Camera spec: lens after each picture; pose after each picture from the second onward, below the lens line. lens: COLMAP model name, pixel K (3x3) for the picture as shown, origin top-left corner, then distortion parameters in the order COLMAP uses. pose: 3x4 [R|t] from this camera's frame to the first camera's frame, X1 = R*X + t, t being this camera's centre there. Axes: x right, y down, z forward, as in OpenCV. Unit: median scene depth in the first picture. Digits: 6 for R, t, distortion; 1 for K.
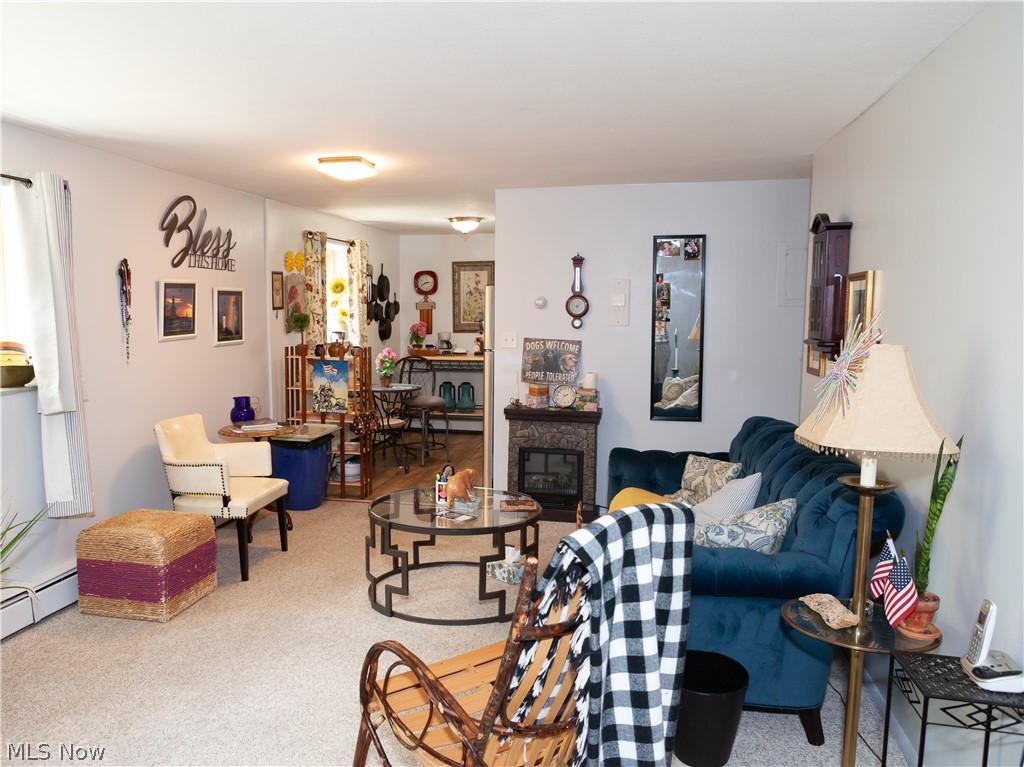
lens RADIAL K [[828.6, 0, 507.1], [0, 828.6, 383.9], [0, 0, 1]] dist [-0.017431, -0.001047]
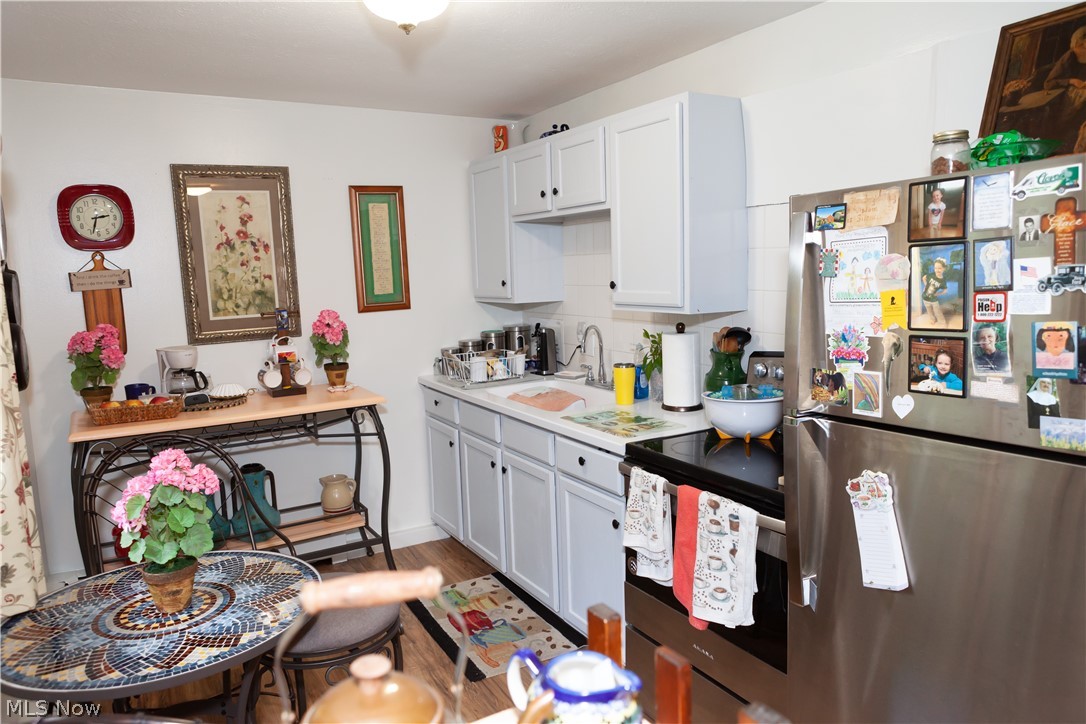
lens RADIAL K [[729.7, 0, 549.0], [0, 729.7, 355.6], [0, 0, 1]] dist [0.010747, 0.000119]
pose [[0.766946, -0.104767, 0.633101, -0.247250], [0.092055, 0.994341, 0.053029, -0.094915], [-0.635074, 0.017609, 0.772251, 0.985053]]
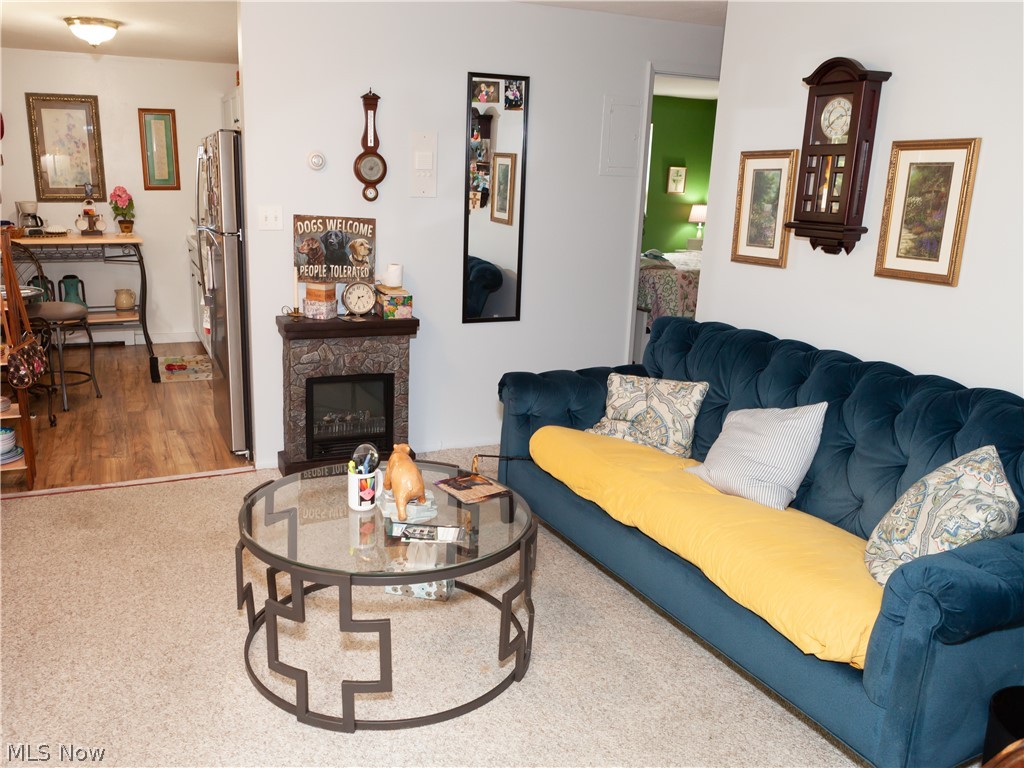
lens RADIAL K [[828.6, 0, 506.6], [0, 828.6, 386.0], [0, 0, 1]] dist [-0.017431, -0.001047]
pose [[0.819863, -0.118062, 0.560256, -0.230288], [0.025981, 0.985173, 0.169583, -0.028245], [-0.571970, -0.124479, 0.810774, 0.347004]]
